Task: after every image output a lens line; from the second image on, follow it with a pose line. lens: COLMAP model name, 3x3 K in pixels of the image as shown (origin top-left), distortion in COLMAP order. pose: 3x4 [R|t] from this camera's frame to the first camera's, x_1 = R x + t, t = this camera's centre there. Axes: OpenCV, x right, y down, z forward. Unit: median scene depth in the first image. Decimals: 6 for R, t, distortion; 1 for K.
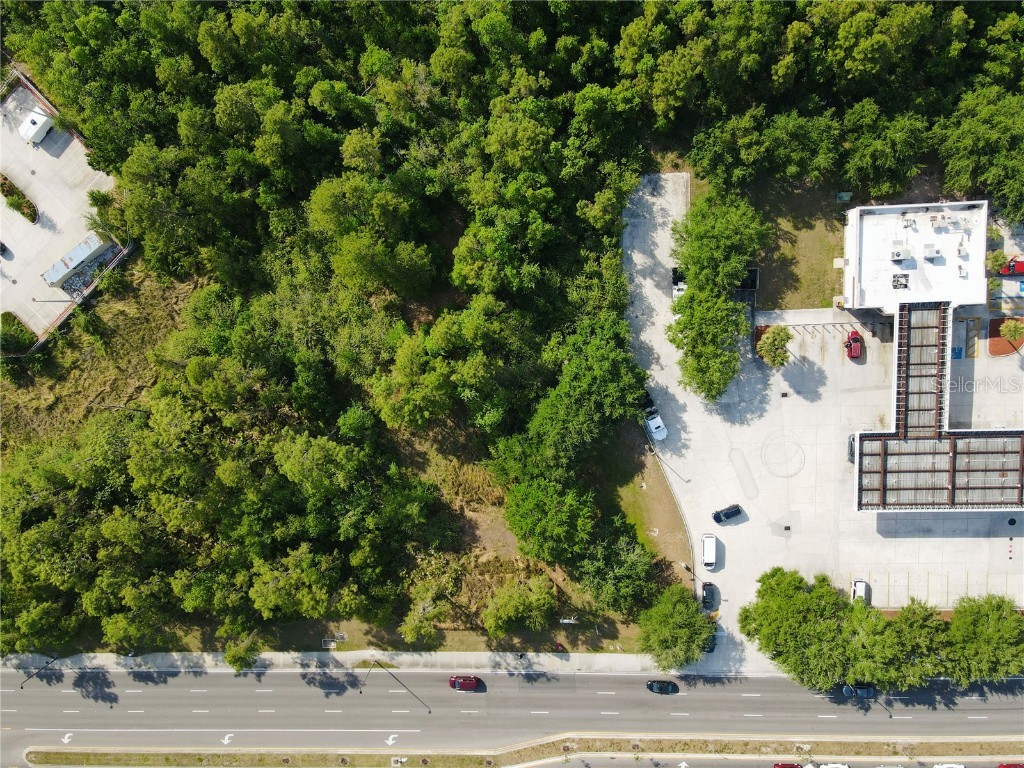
lens RADIAL K [[756.7, 0, 501.1], [0, 756.7, 379.8], [0, 0, 1]] dist [0.007379, 0.011469]
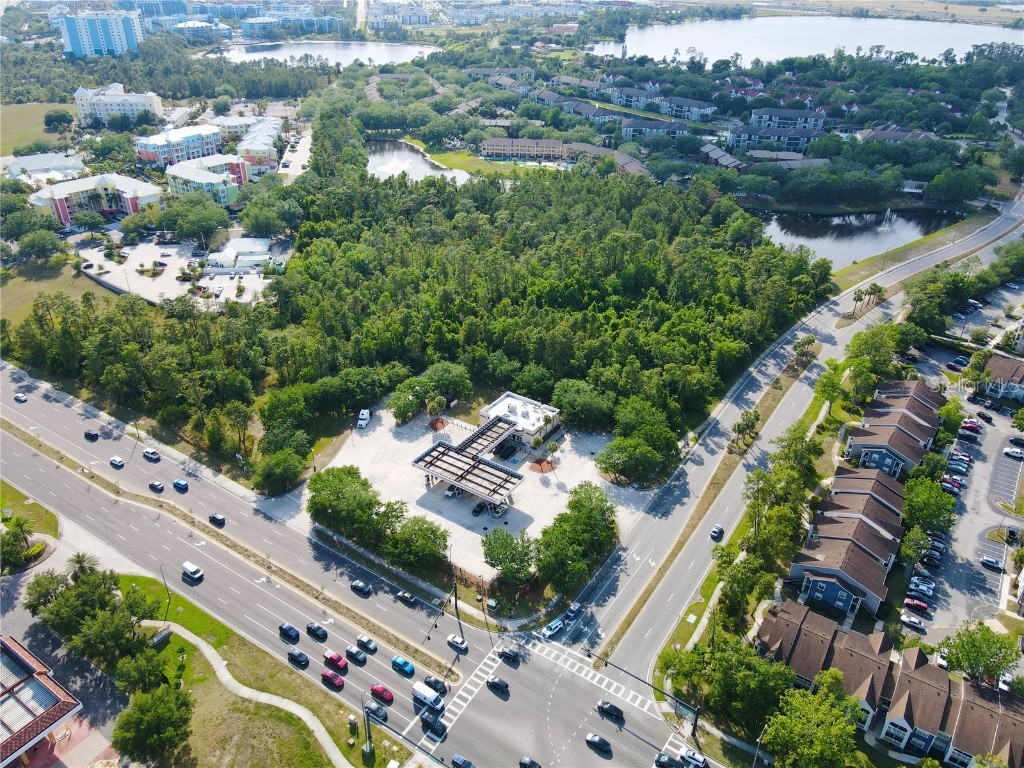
lens RADIAL K [[750.6, 0, 500.8], [0, 750.6, 388.0], [0, 0, 1]] dist [0.023757, -0.005925]
pose [[0.806153, 0.371438, -0.460599, 1.196824], [-0.575563, 0.311650, -0.756043, 1.138496], [-0.137278, 0.874590, 0.465024, 0.042720]]
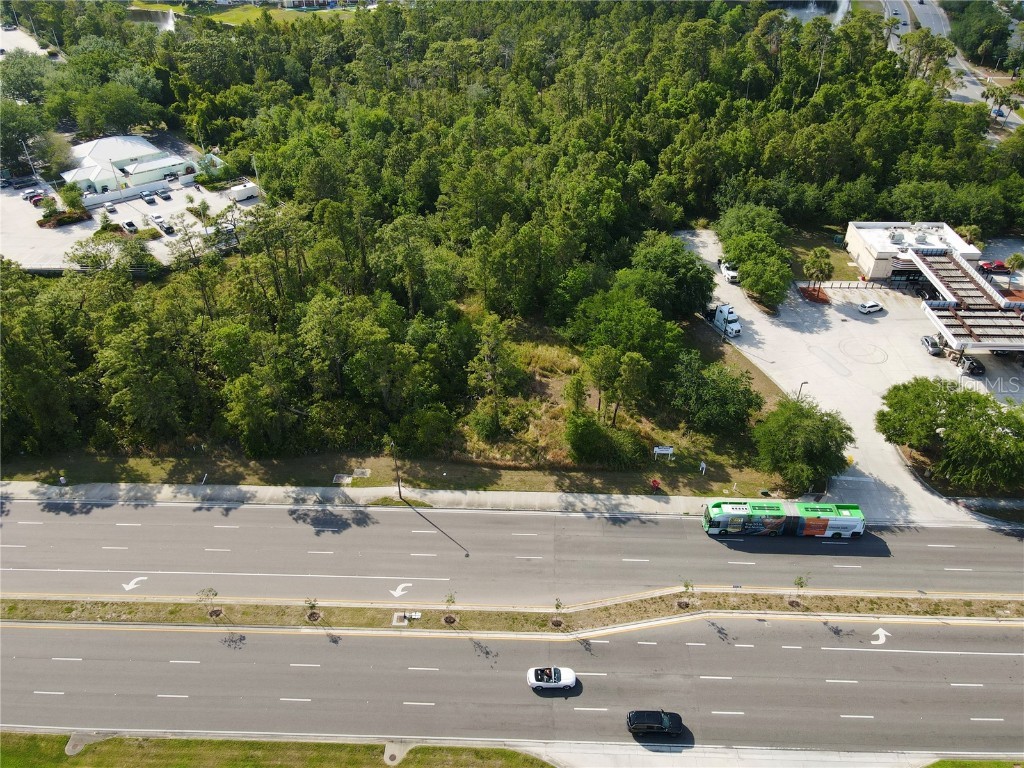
lens RADIAL K [[756.7, 0, 501.1], [0, 756.7, 379.8], [0, 0, 1]] dist [0.007379, 0.011469]
pose [[0.994770, 0.099910, -0.021219, -0.067806], [-0.067325, 0.485182, -0.871818, 0.951789], [-0.076808, 0.868687, 0.489371, 0.550055]]
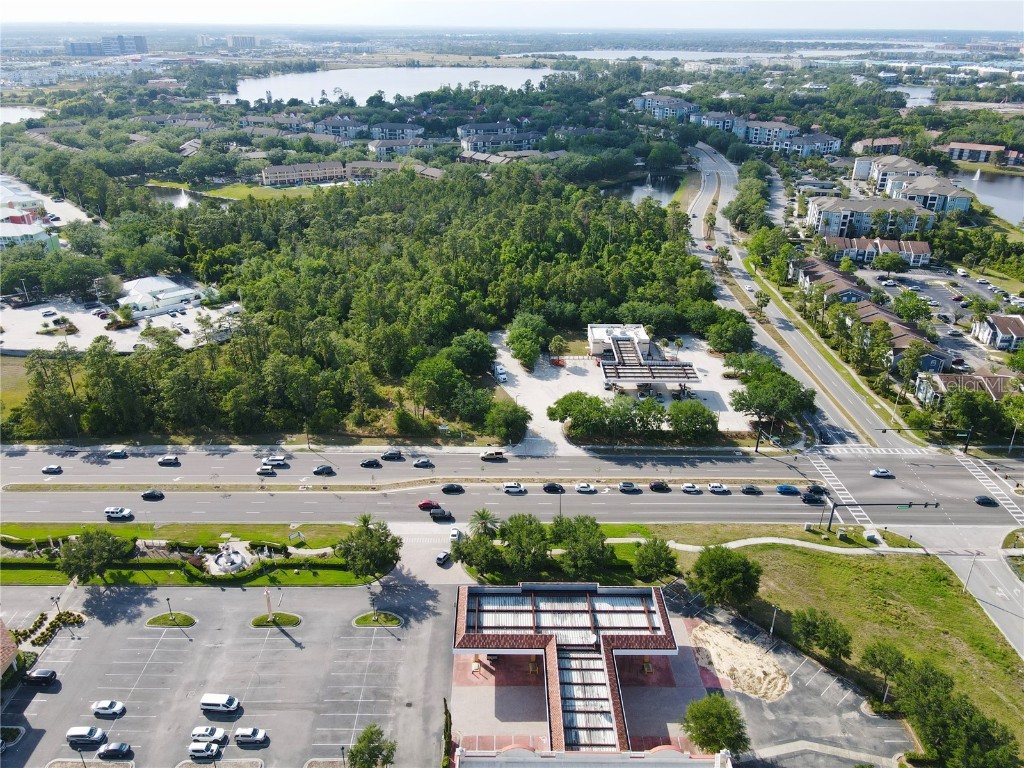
lens RADIAL K [[756.7, 0, 501.1], [0, 756.7, 379.8], [0, 0, 1]] dist [0.007379, 0.011469]
pose [[0.996115, 0.088062, 0.000196, 0.192570], [-0.028794, 0.327810, -0.944305, 1.717417], [-0.083222, 0.940630, 0.329072, 0.370026]]
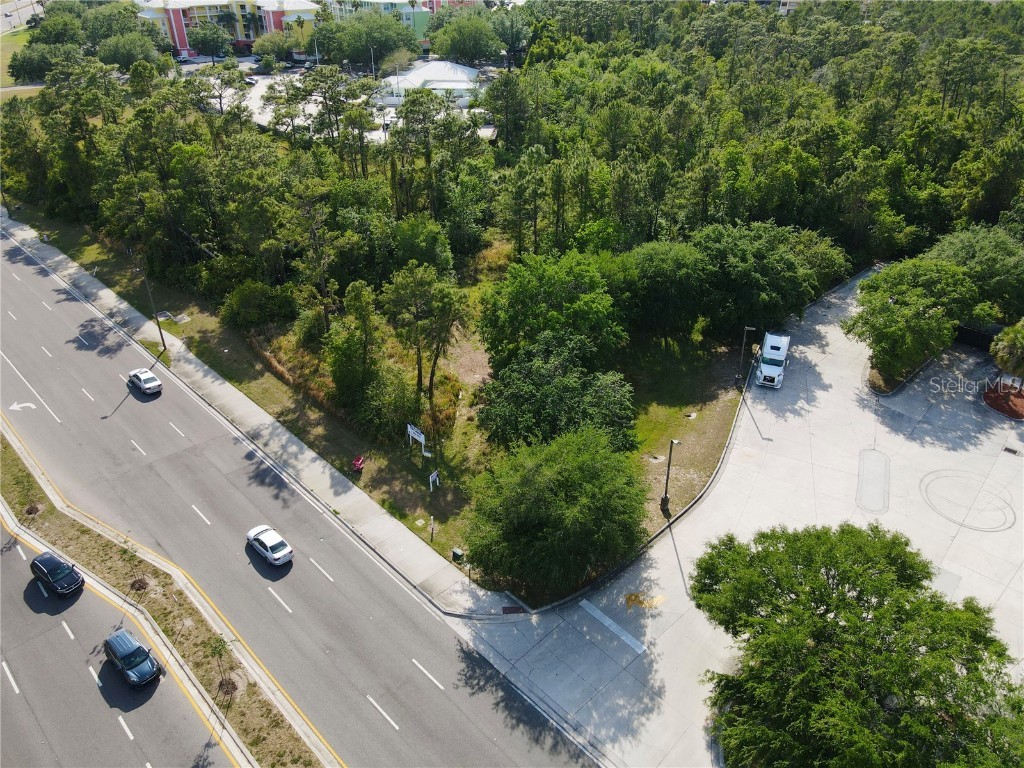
lens RADIAL K [[756.7, 0, 501.1], [0, 756.7, 379.8], [0, 0, 1]] dist [0.007379, 0.011469]
pose [[0.665766, 0.446669, -0.597697, 0.404255], [-0.734711, 0.252643, -0.629580, 0.572812], [-0.130209, 0.858288, 0.496374, 0.687894]]
